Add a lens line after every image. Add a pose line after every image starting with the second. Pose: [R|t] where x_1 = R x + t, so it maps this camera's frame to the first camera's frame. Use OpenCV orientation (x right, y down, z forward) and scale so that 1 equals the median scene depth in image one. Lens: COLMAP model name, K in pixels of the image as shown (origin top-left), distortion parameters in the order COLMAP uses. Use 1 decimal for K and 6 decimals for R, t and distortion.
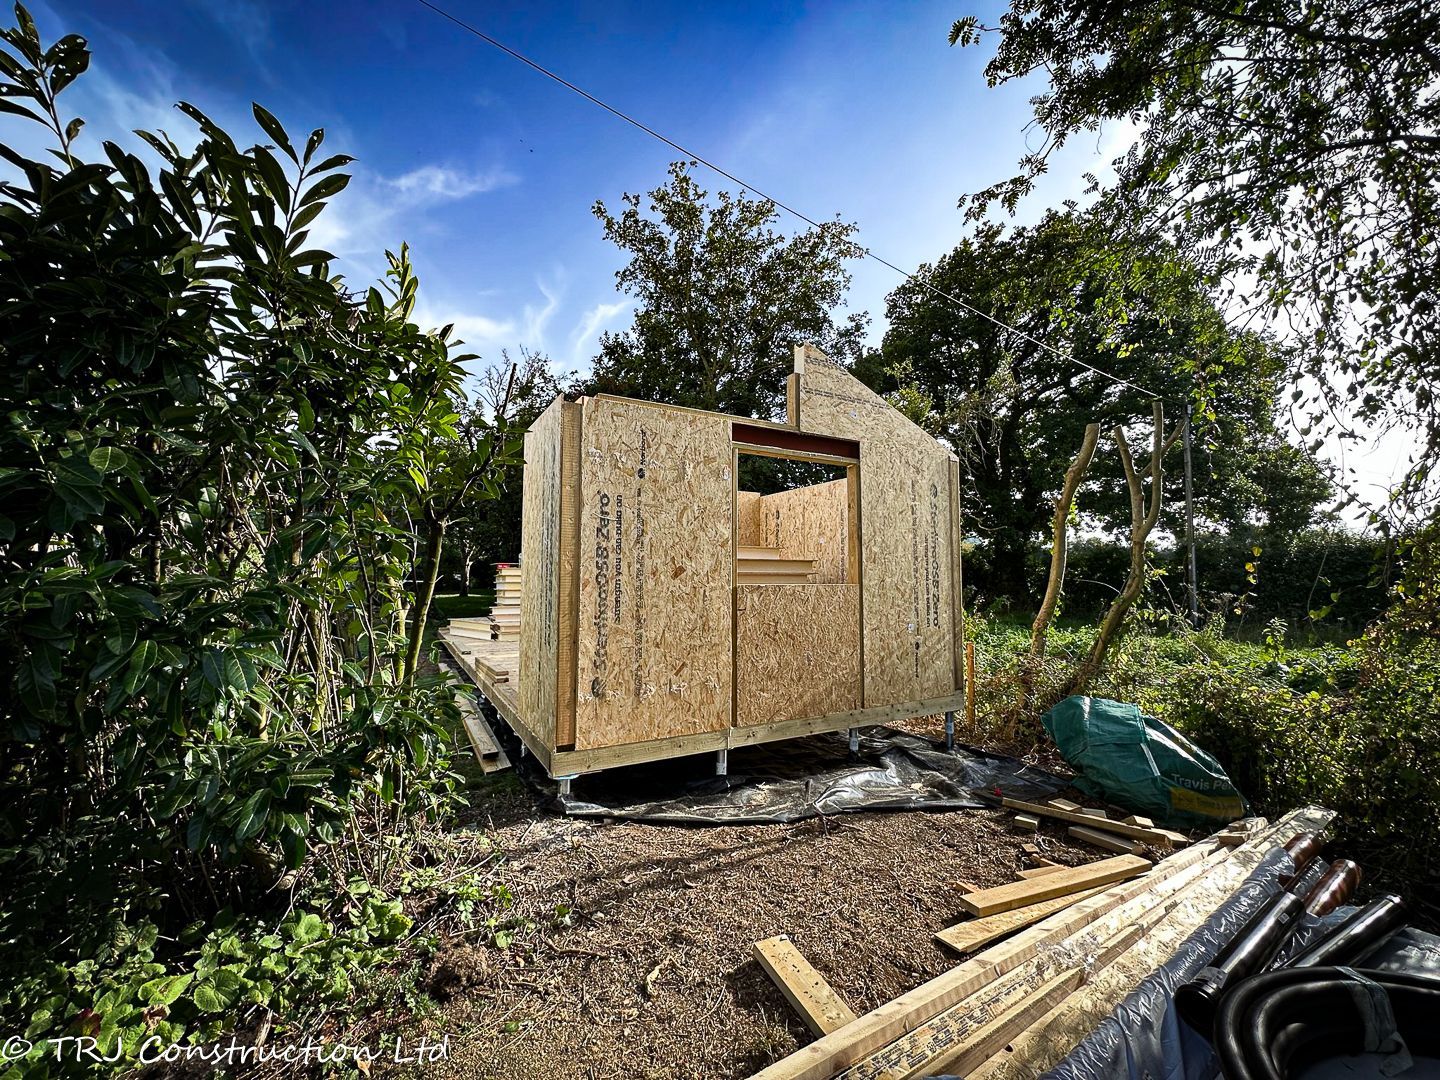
lens RADIAL K [[578.2, 0, 714.0], [0, 578.2, 542.6], [0, 0, 1]] dist [0.017597, 0.000042]
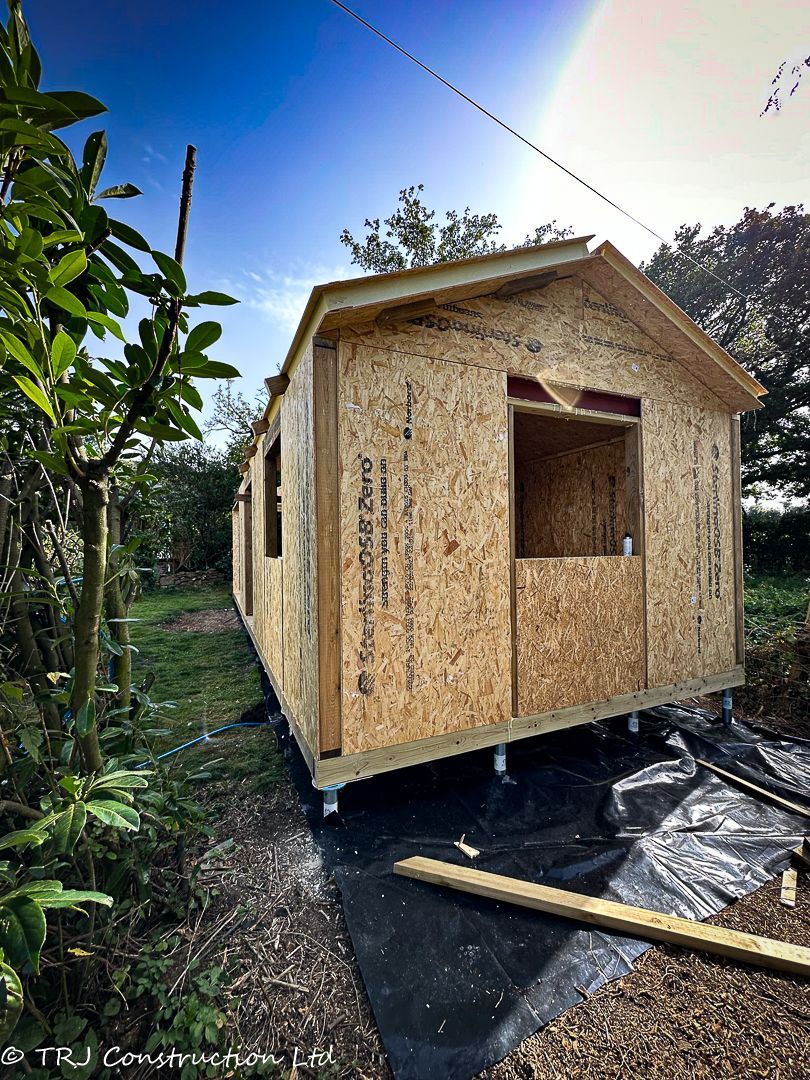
lens RADIAL K [[437.7, 0, 405.0], [0, 437.7, 540.0], [0, 0, 1]] dist [0.000364, 0.000013]
pose [[0.996968, -0.018233, -0.075640, -0.082795], [0.022188, 0.998412, 0.051773, 0.004306], [0.074576, -0.053294, 0.995790, 0.343900]]
